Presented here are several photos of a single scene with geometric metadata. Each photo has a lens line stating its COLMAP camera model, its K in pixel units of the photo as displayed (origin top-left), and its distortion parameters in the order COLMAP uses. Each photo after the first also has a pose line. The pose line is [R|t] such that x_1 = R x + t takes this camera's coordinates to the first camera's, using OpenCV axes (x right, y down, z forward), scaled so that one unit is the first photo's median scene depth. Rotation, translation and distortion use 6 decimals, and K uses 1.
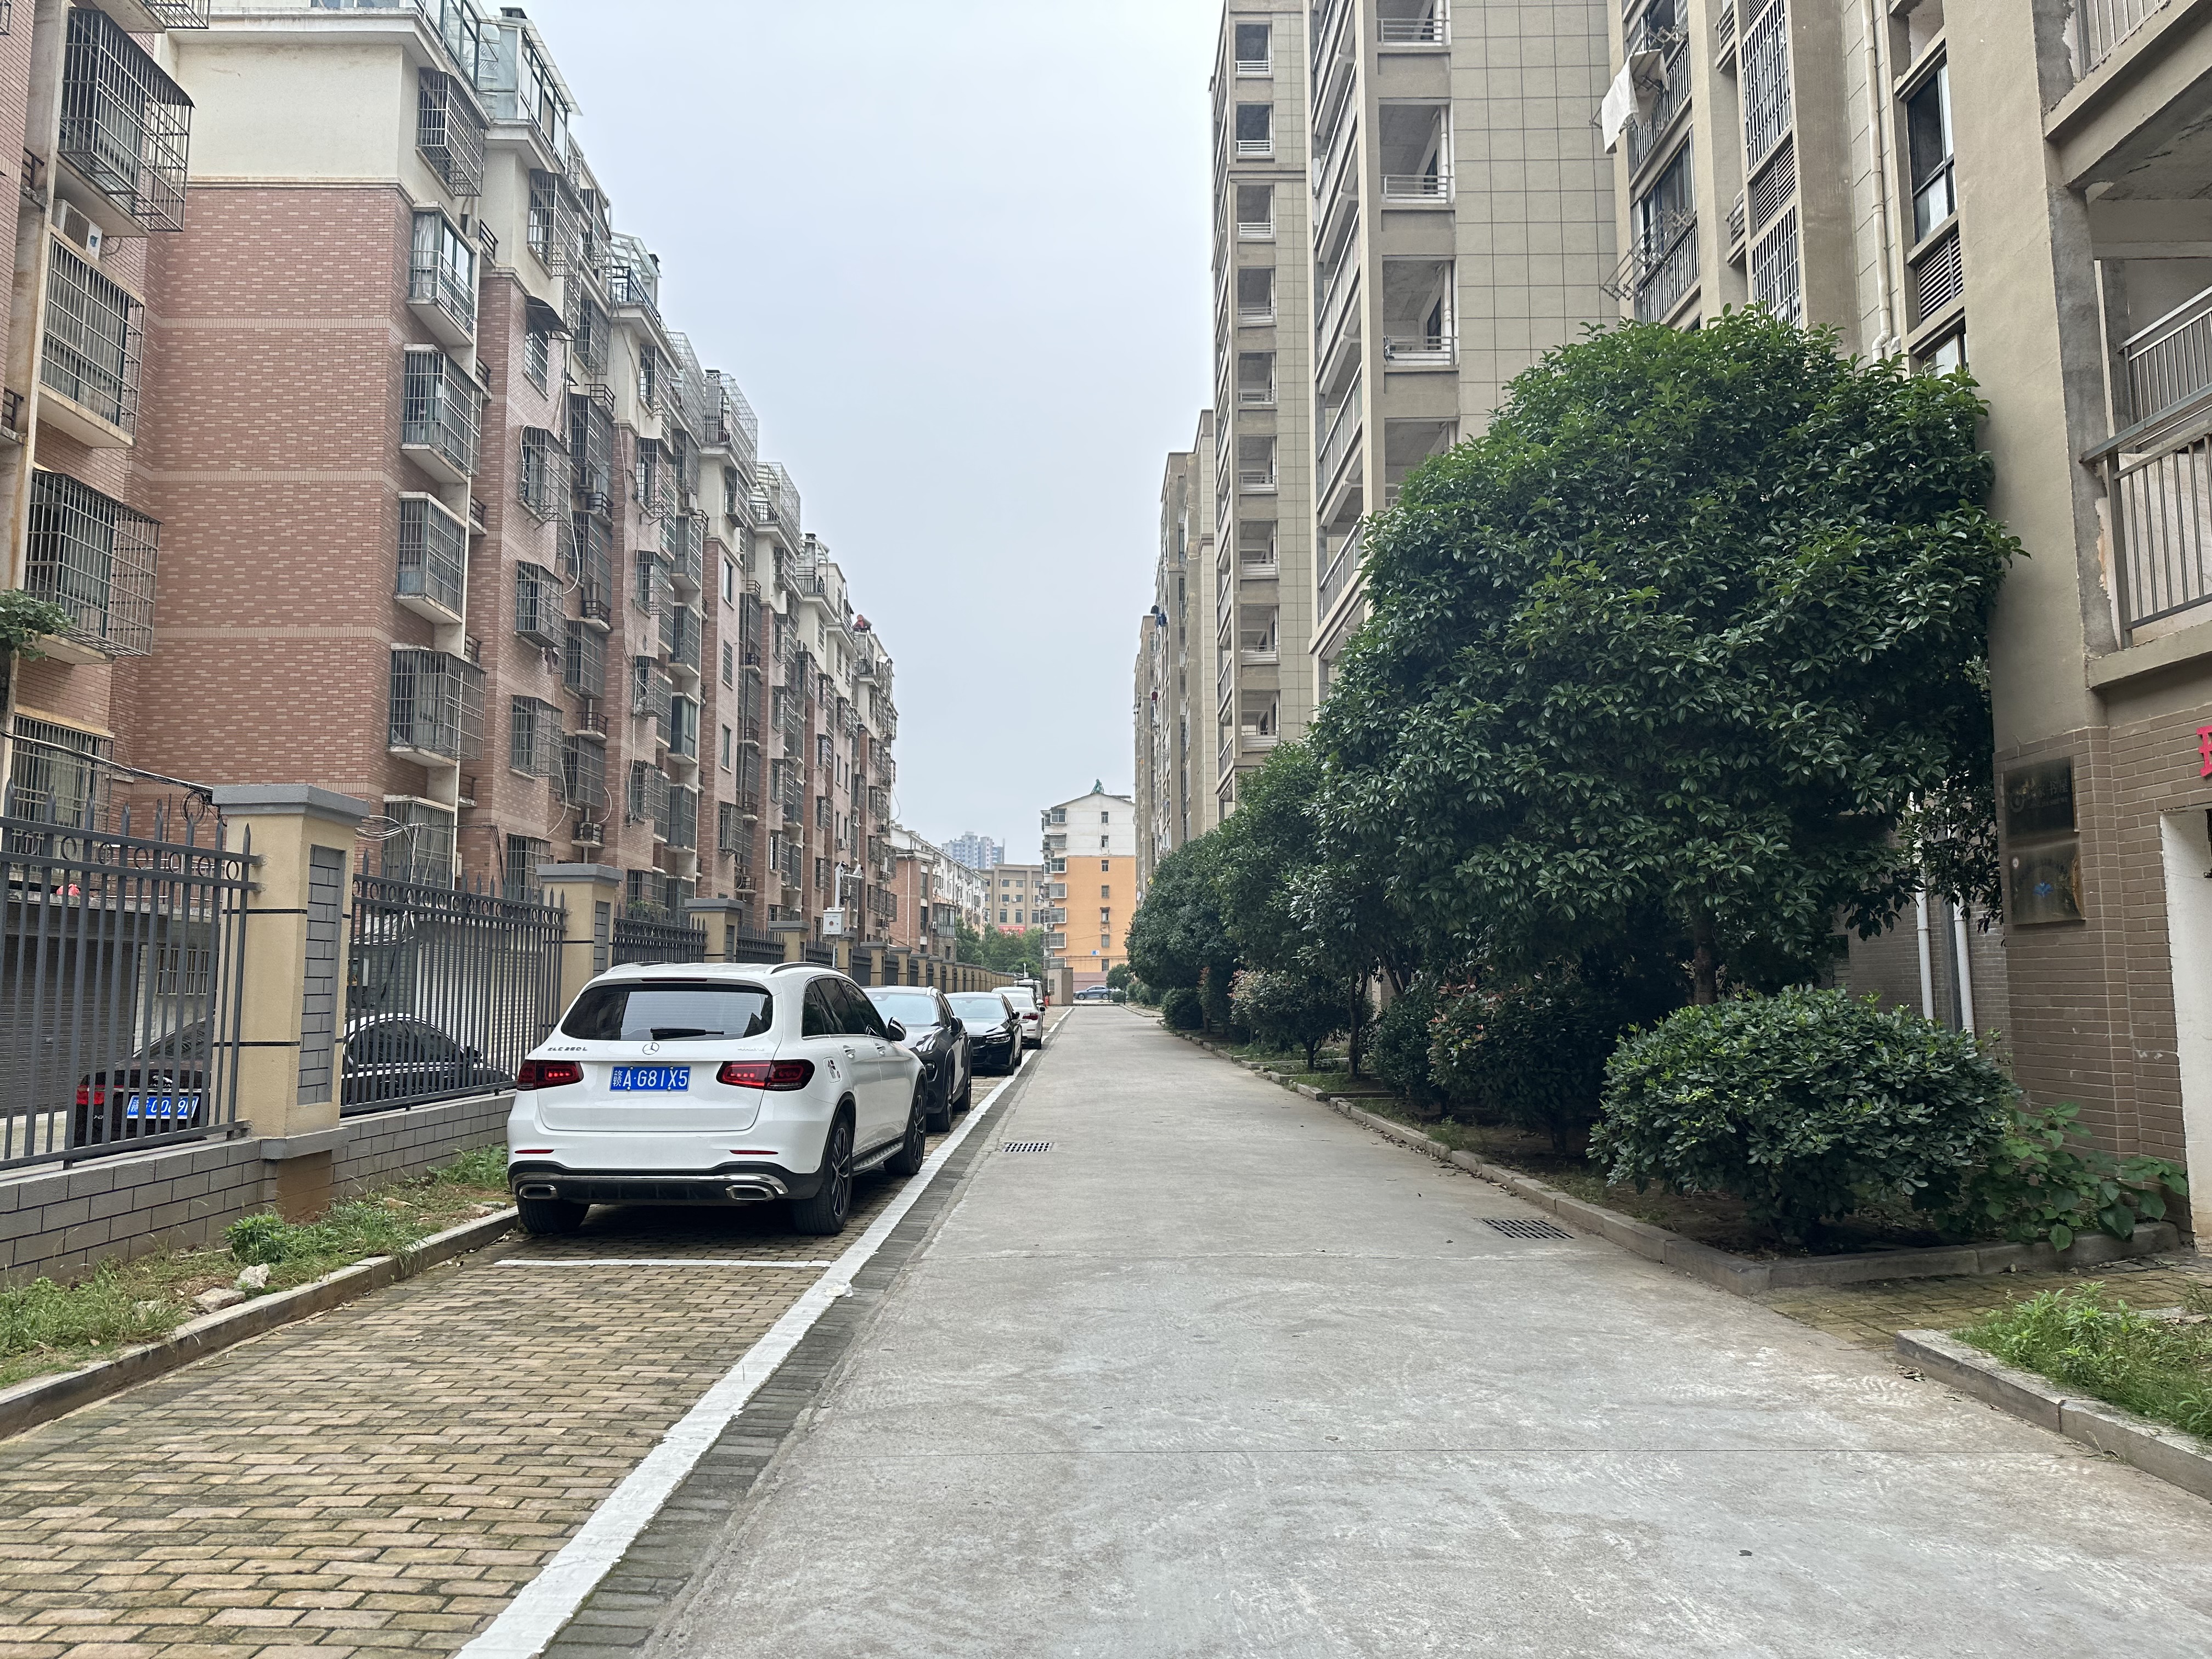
lens RADIAL K [[1526.1, 0, 1104.3], [0, 1526.1, 840.2], [0, 0, 1]] dist [0.087563, -0.150737]
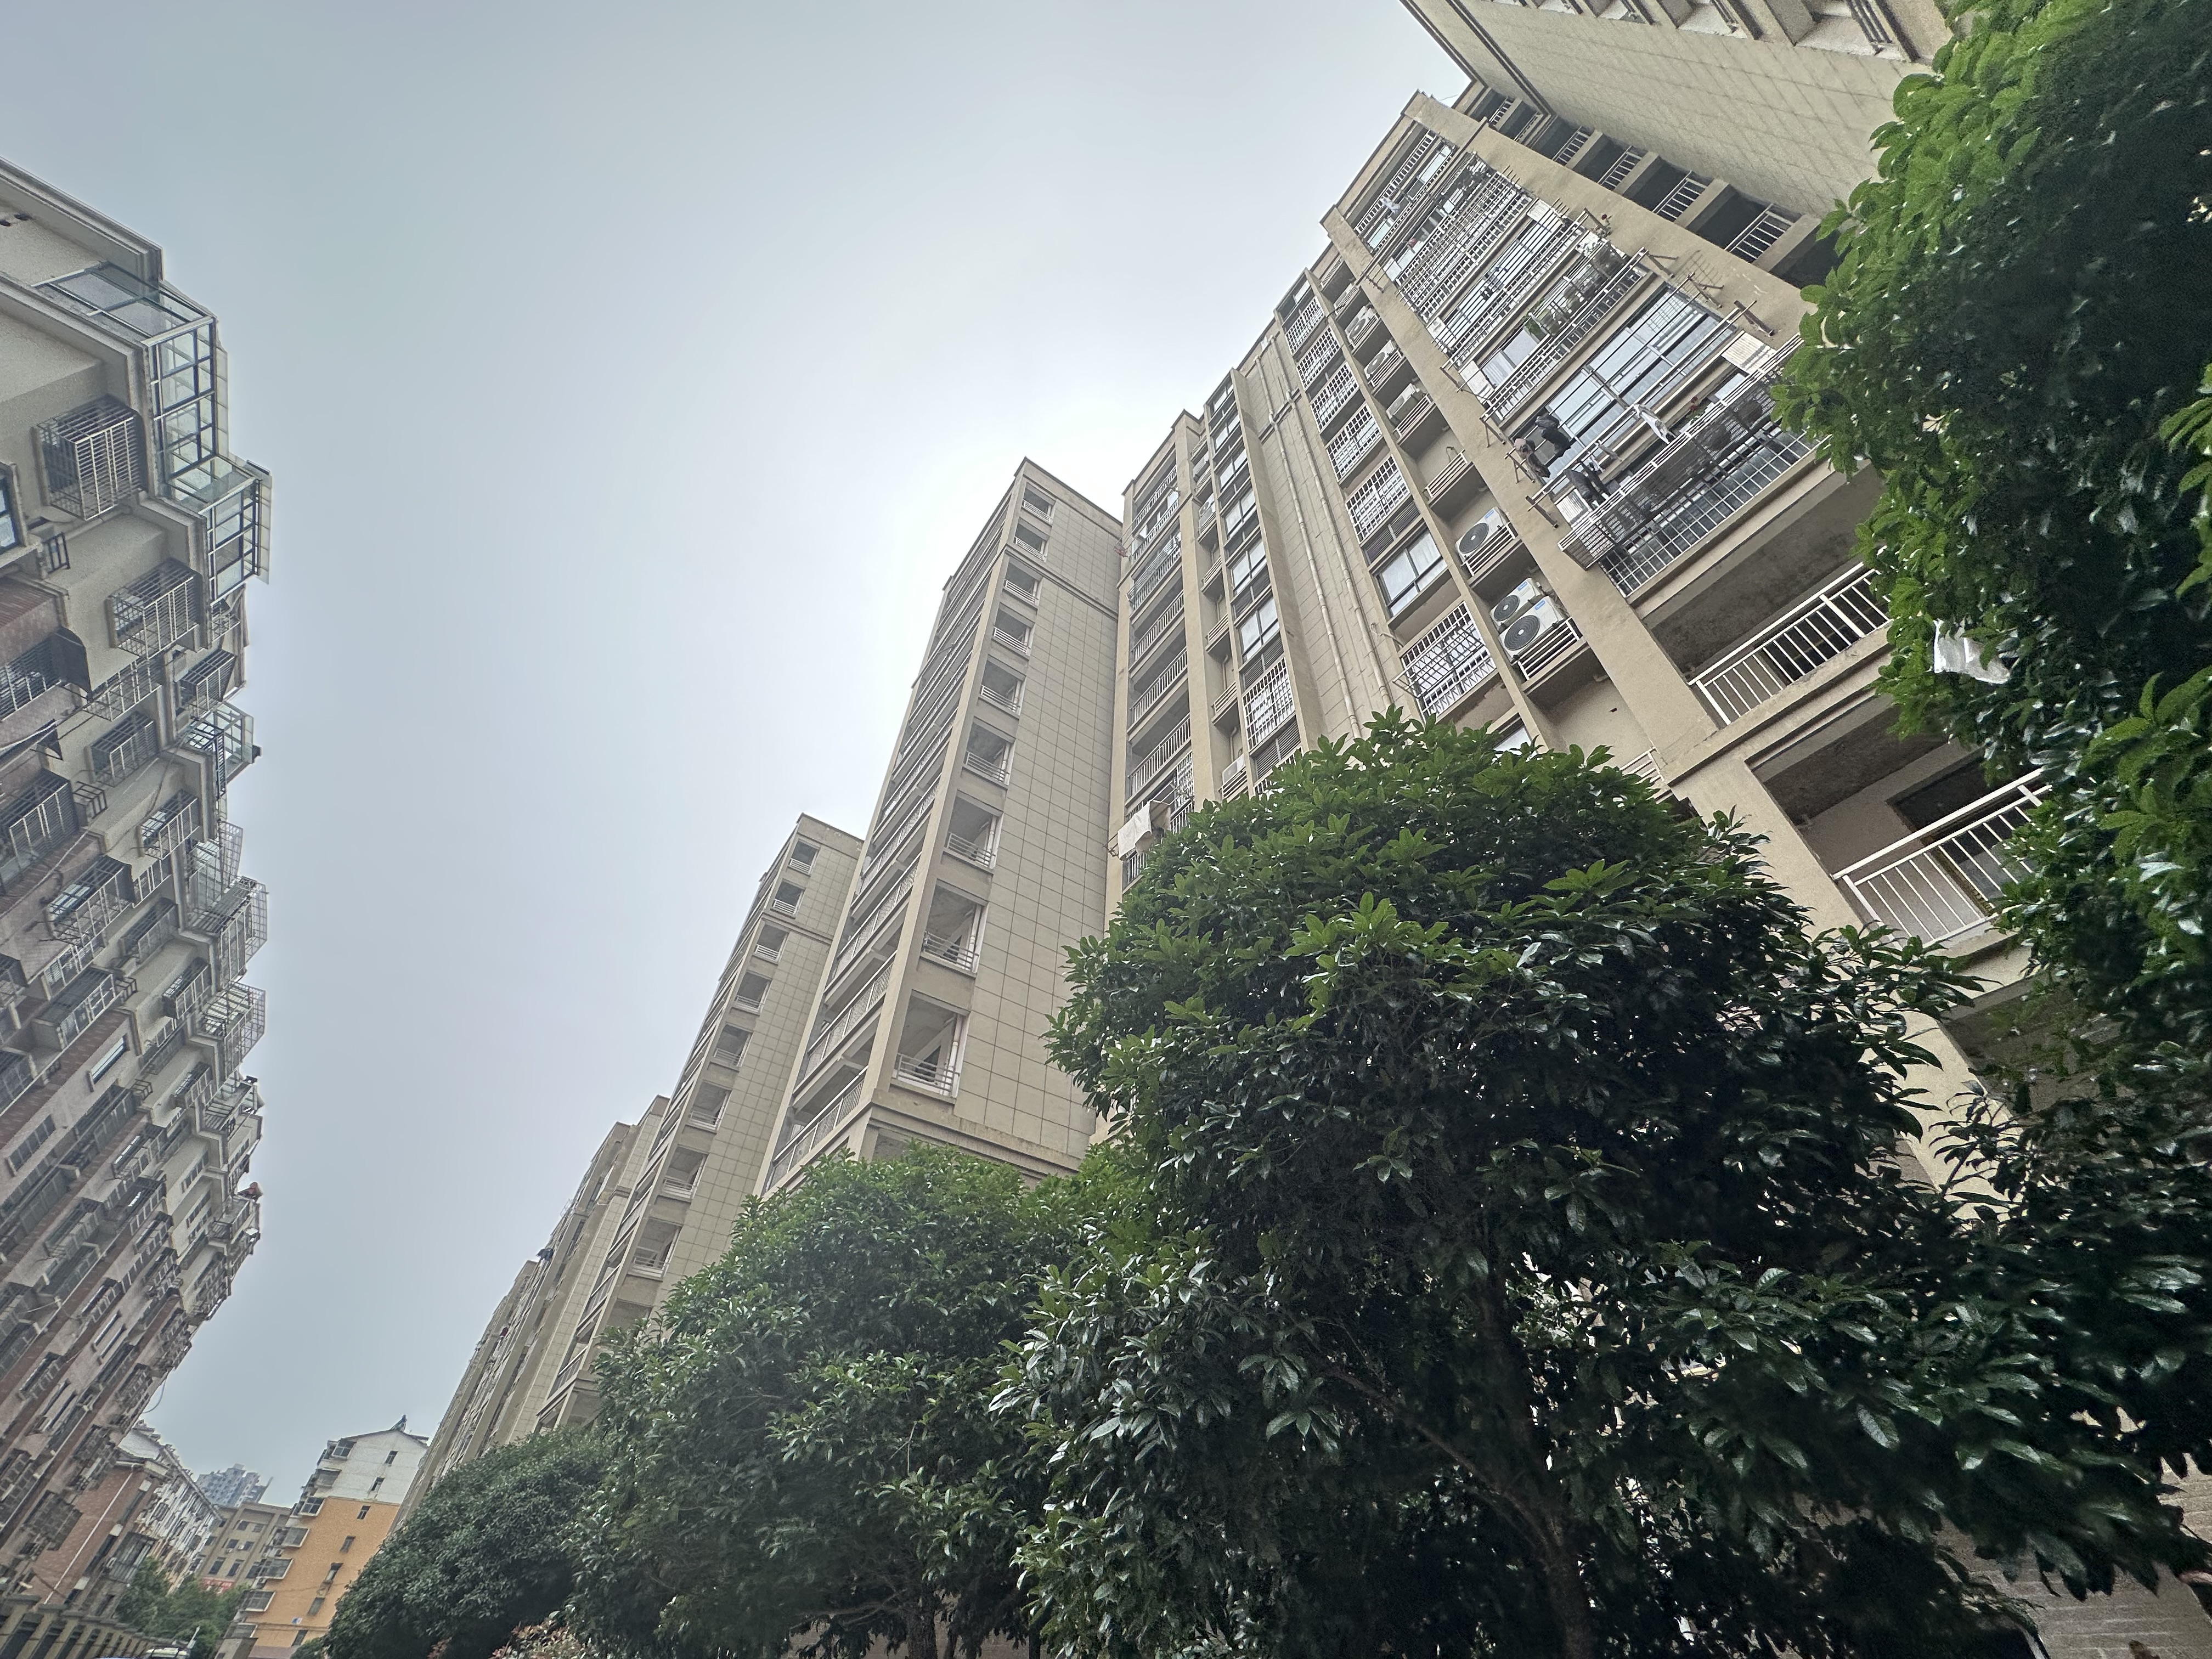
lens RADIAL K [[889.5, 0, 1106.9], [0, 889.5, 824.1], [0, 0, 1]] dist [0.001335, -0.000221]
pose [[0.830497, 0.418438, 0.367675, 0.004209], [-0.094937, 0.756743, -0.646783, 0.015083], [-0.548874, 0.502245, 0.668197, 0.157348]]
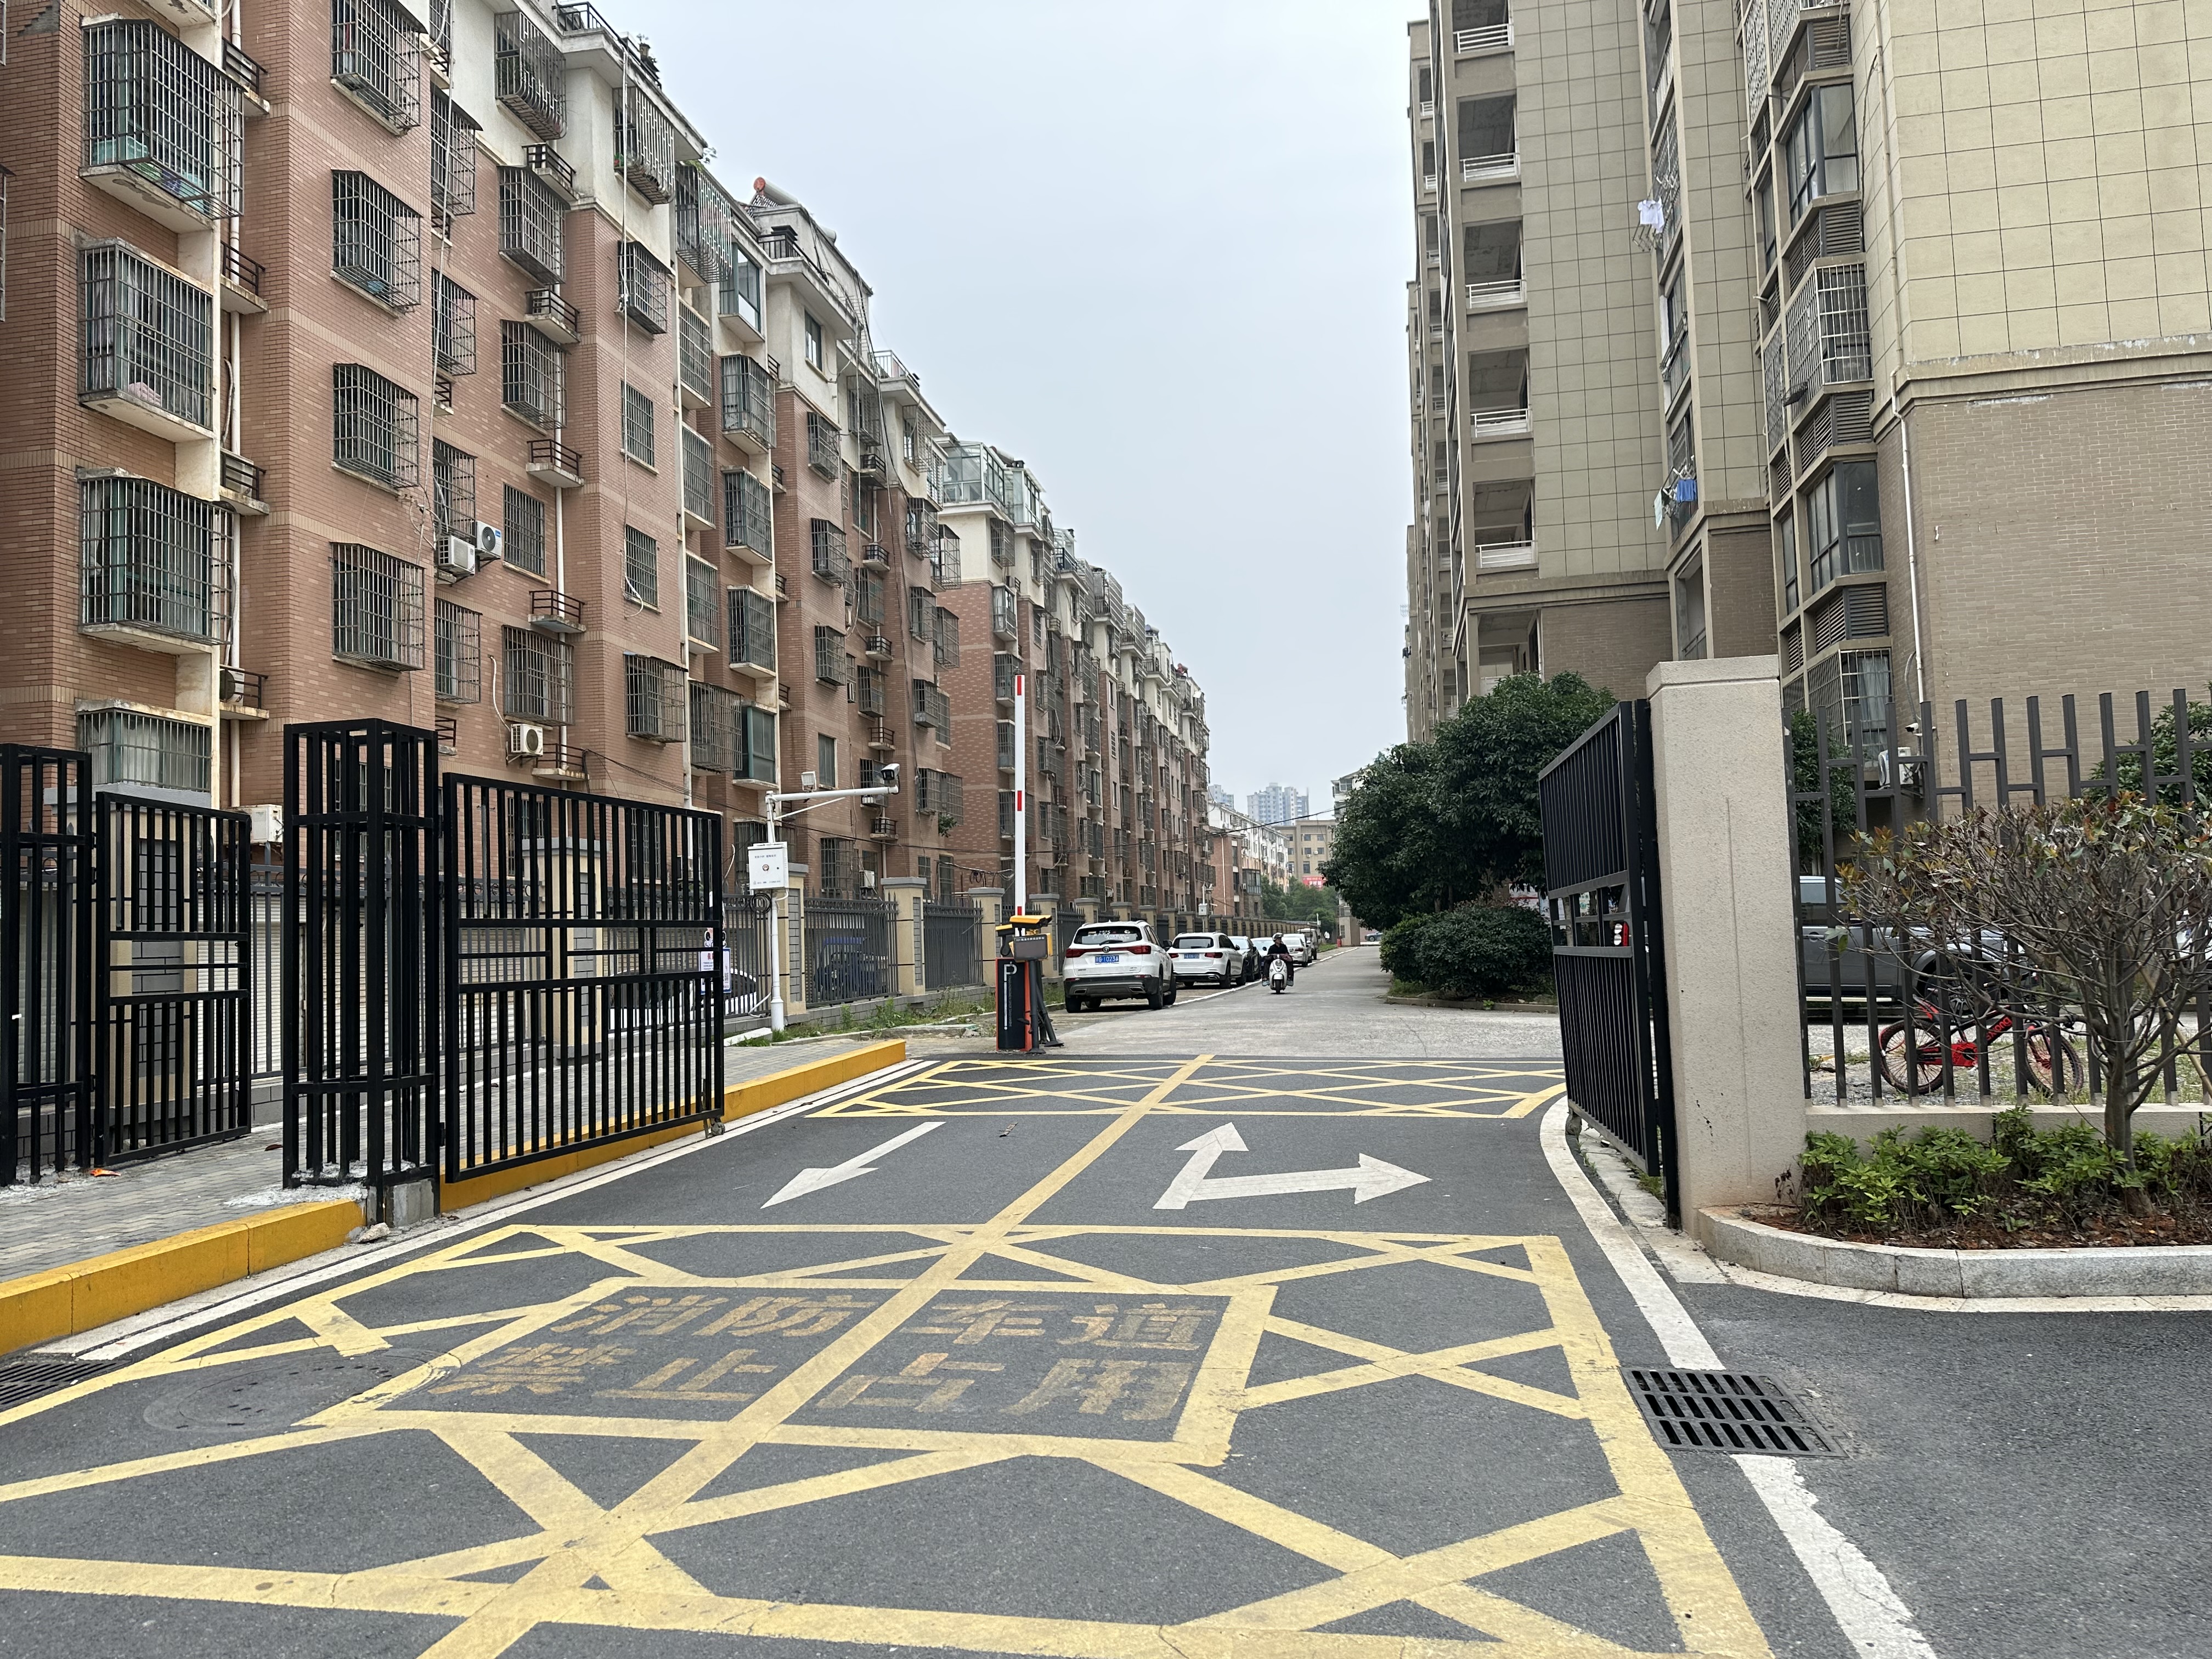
lens RADIAL K [[1526.1, 0, 1104.3], [0, 1526.1, 840.2], [0, 0, 1]] dist [0.087563, -0.150737]
pose [[0.979053, -0.042023, -0.199222, 0.050838], [0.048907, 0.998360, 0.029762, -0.044842], [0.197645, -0.038882, 0.979502, -0.457203]]
